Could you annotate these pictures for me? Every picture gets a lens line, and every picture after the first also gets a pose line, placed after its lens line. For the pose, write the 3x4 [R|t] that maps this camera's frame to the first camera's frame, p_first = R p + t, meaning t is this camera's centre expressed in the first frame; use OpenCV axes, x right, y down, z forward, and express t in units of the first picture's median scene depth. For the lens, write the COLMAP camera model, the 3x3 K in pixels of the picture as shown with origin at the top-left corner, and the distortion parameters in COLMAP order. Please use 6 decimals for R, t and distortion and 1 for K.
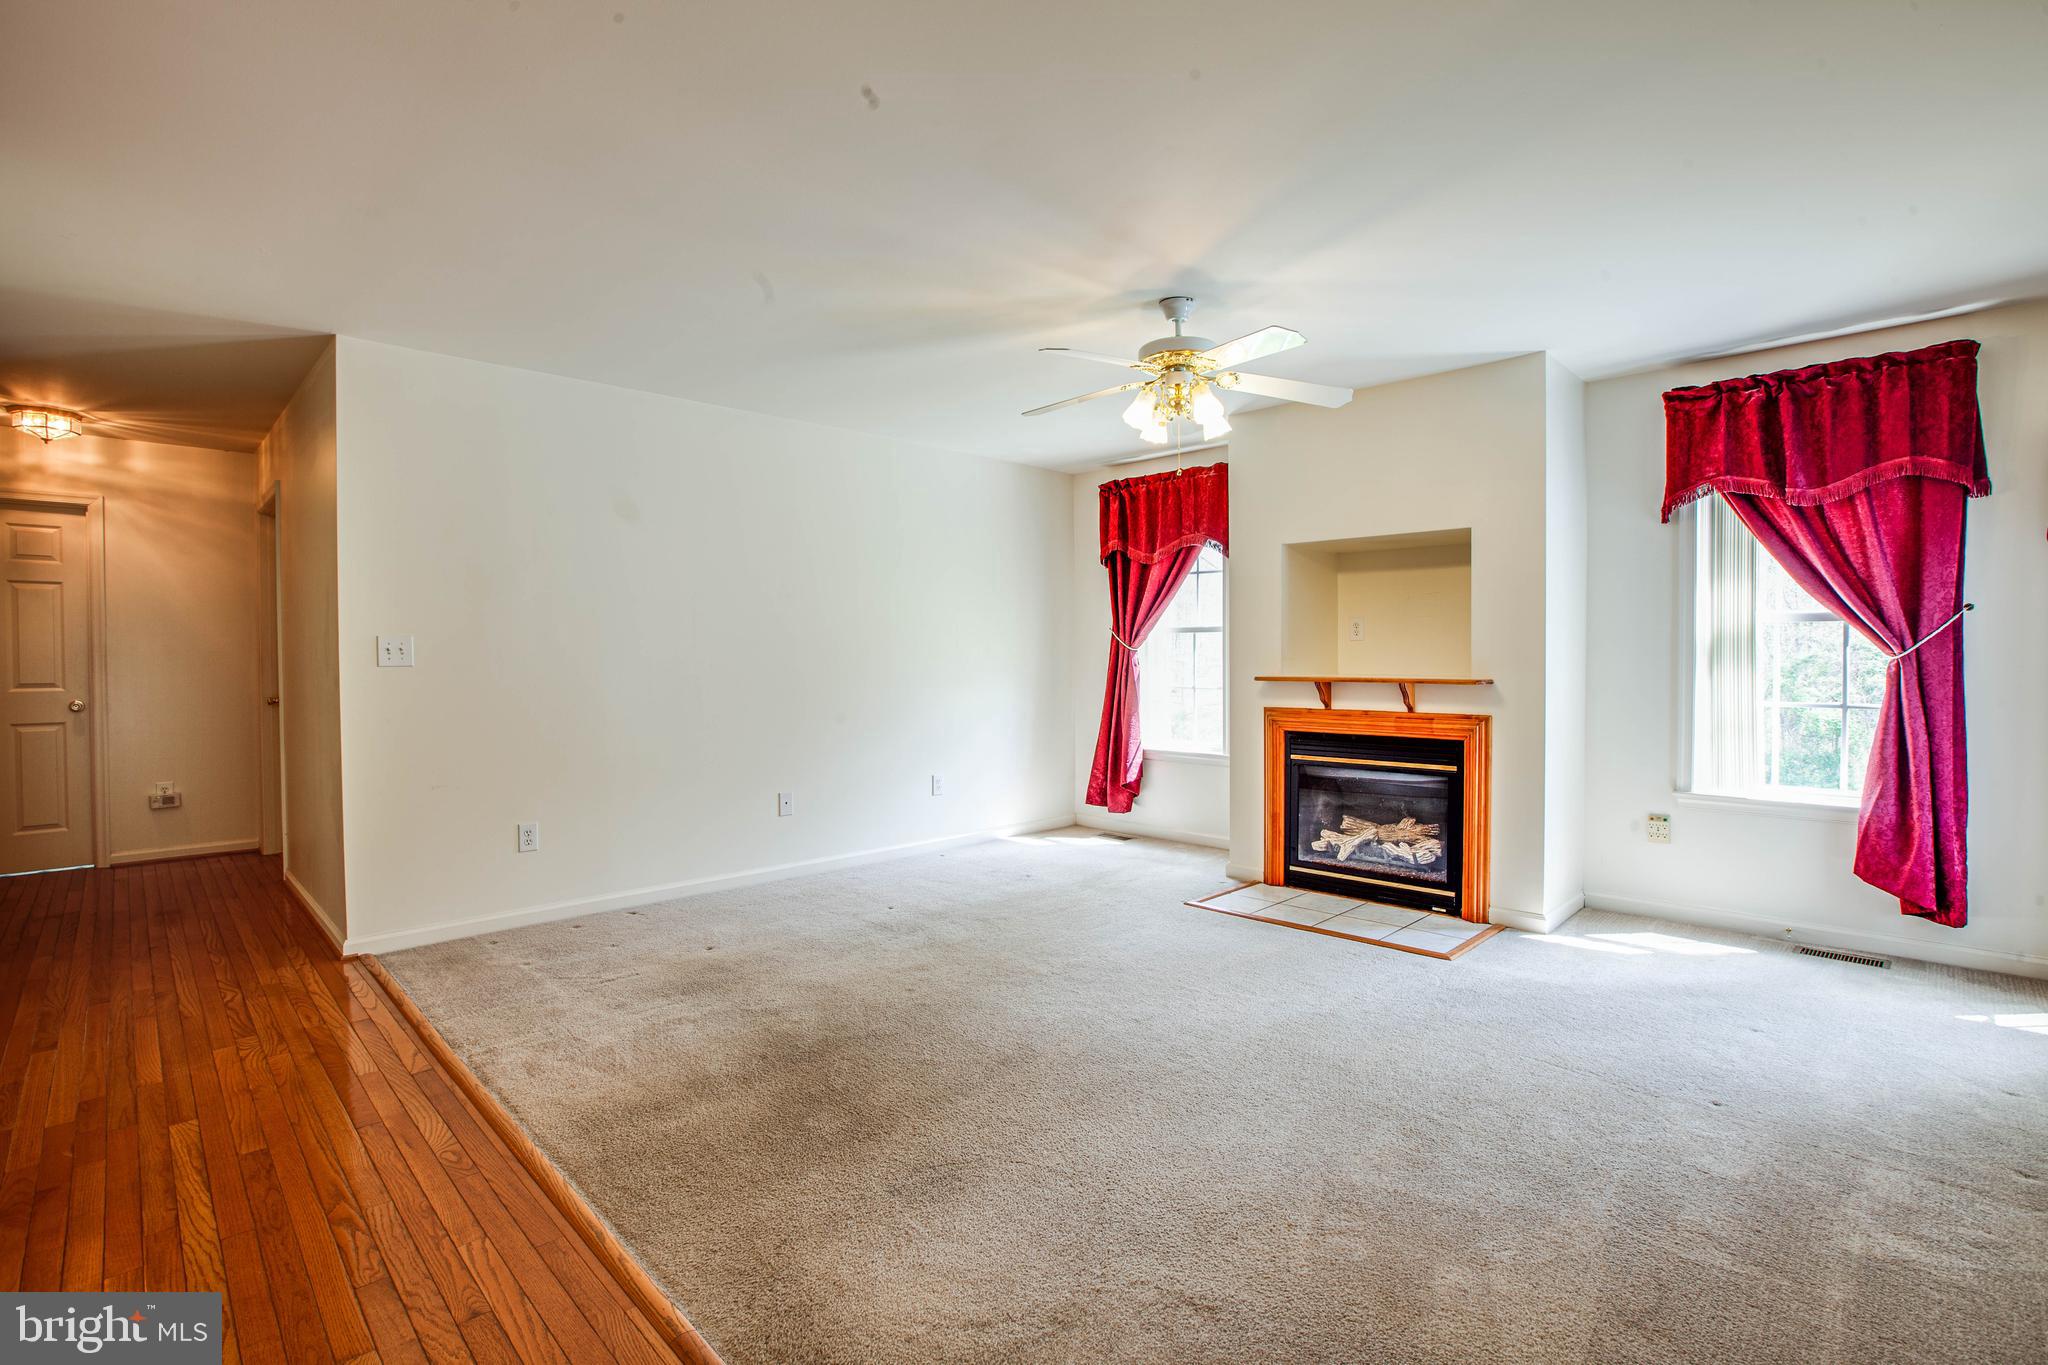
lens RADIAL K [[933.7, 0, 1023.5], [0, 933.7, 676.6], [0, 0, 1]] dist [-0.017538, 0.000642]
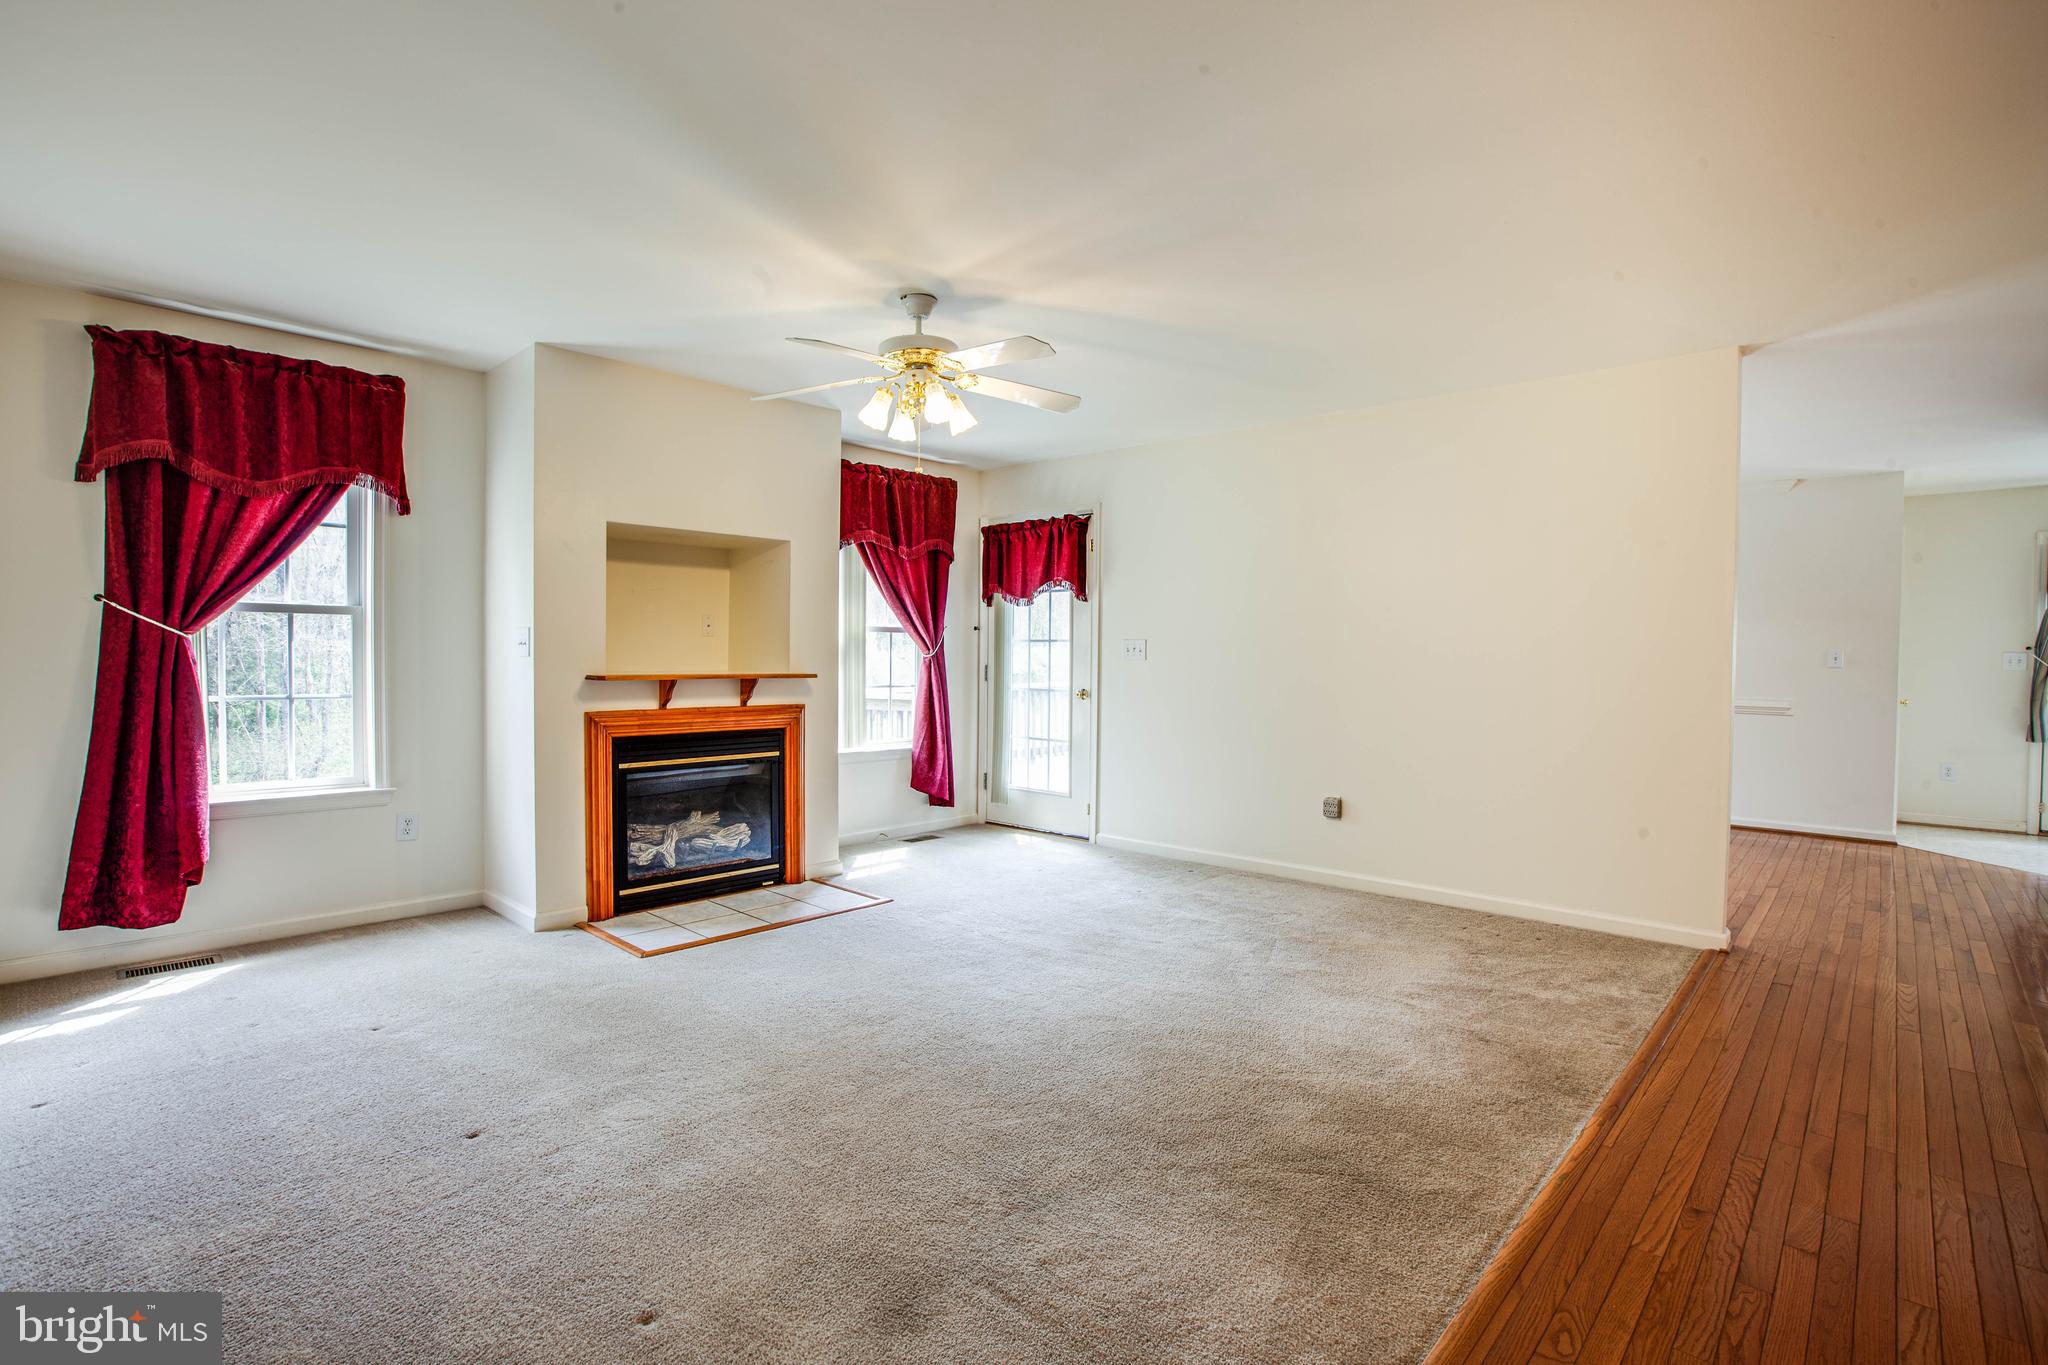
lens RADIAL K [[933.7, 0, 1023.5], [0, 933.7, 676.6], [0, 0, 1]] dist [-0.017538, 0.000642]
pose [[0.007200, -0.020416, 0.999766, -0.644992], [0.013387, 0.999704, 0.020318, -0.012740], [-0.999884, 0.013238, 0.007471, 0.678892]]
